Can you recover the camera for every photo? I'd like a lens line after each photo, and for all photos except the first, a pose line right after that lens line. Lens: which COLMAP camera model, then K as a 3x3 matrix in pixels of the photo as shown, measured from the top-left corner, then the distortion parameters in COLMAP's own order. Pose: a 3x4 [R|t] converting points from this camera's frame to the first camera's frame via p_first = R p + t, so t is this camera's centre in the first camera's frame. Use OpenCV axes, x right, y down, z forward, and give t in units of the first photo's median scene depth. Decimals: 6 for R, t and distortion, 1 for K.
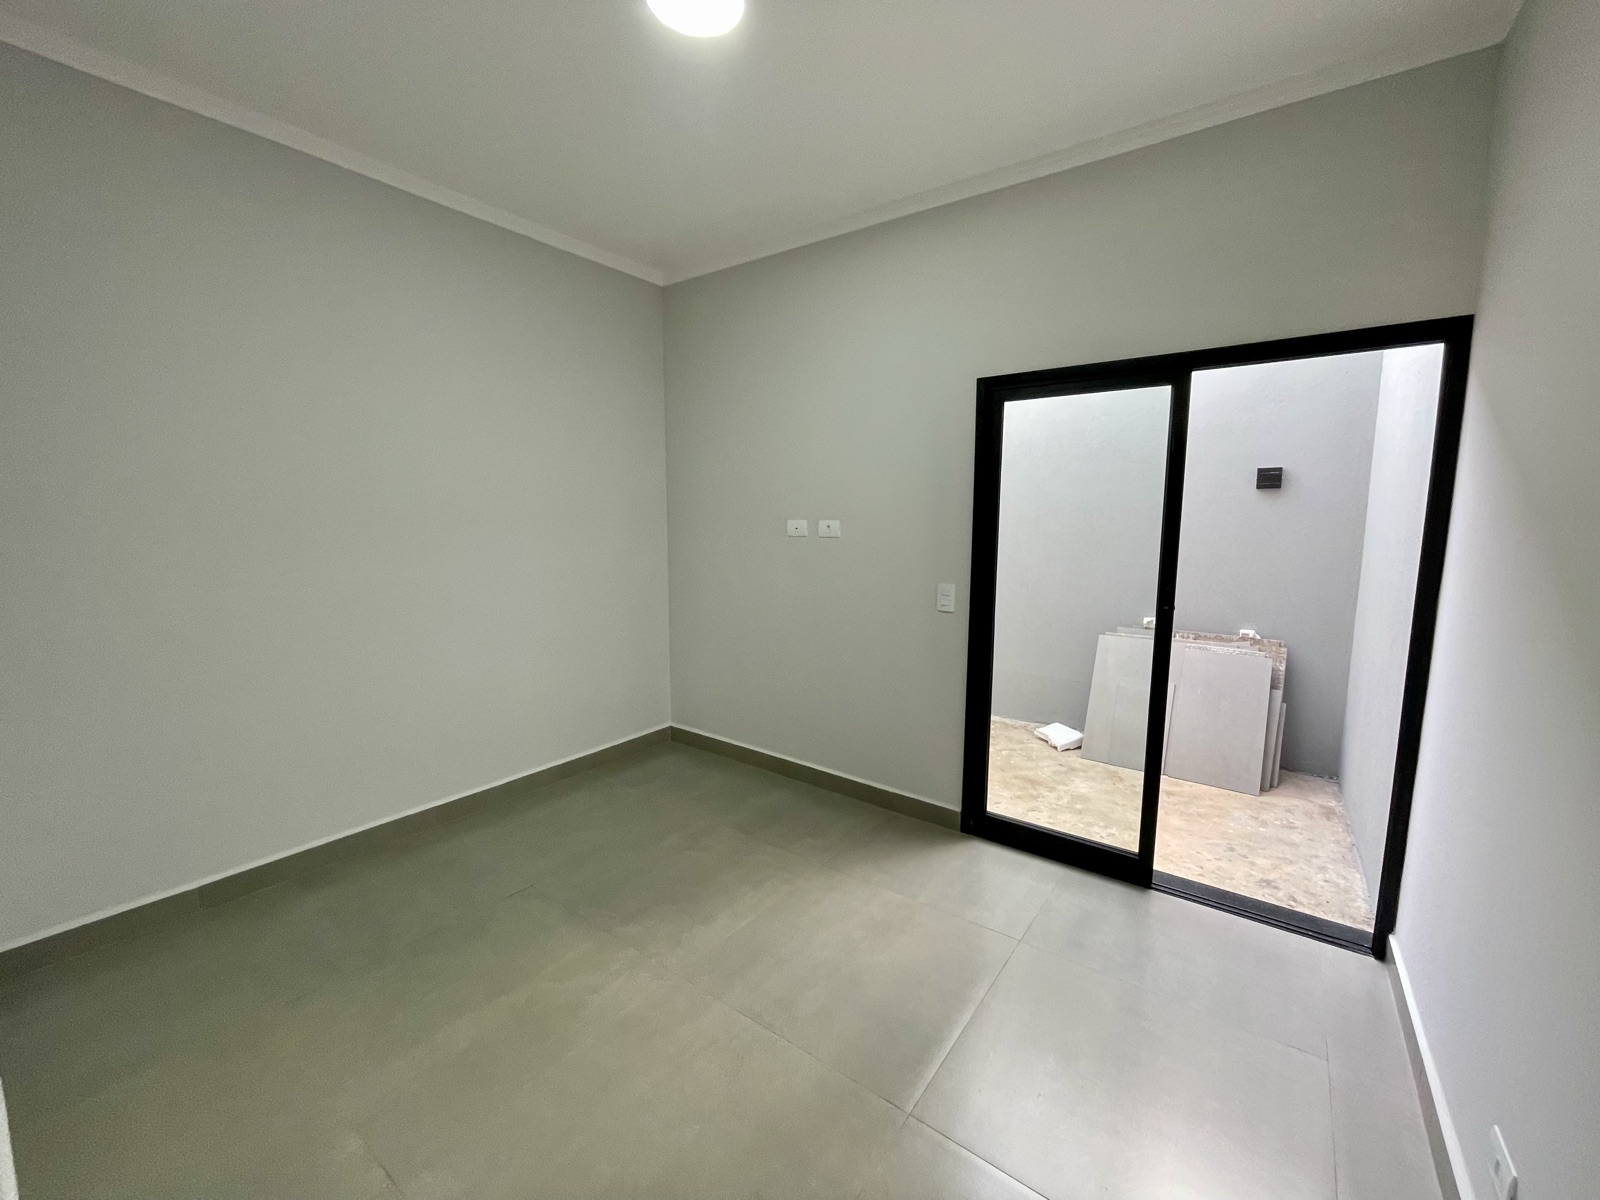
lens RADIAL K [[650.0, 0, 803.8], [0, 650.0, 595.8], [0, 0, 1]] dist [-0.001557, -0.000017]
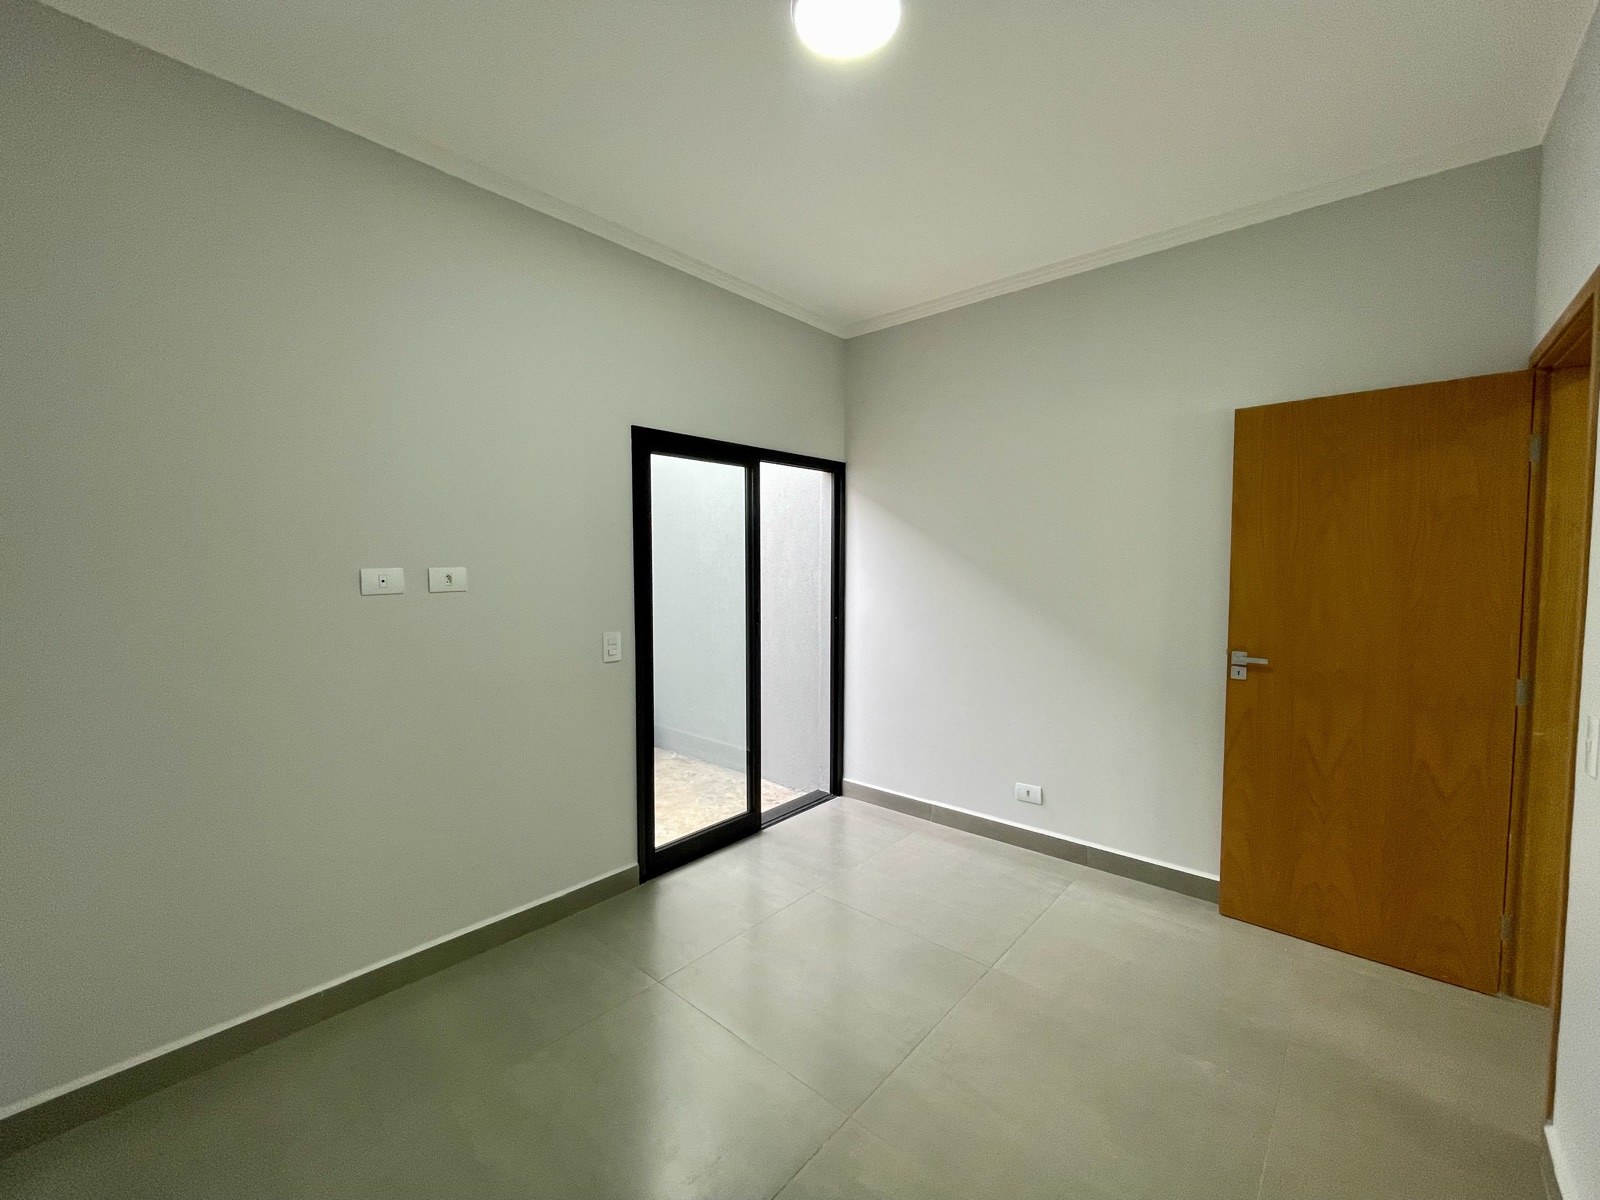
lens RADIAL K [[650.0, 0, 803.8], [0, 650.0, 595.8], [0, 0, 1]] dist [-0.001557, -0.000017]
pose [[0.092057, -0.060147, 0.993936, -0.688809], [0.117790, 0.991823, 0.049110, -0.084380], [-0.988762, 0.112555, 0.098389, 0.628049]]
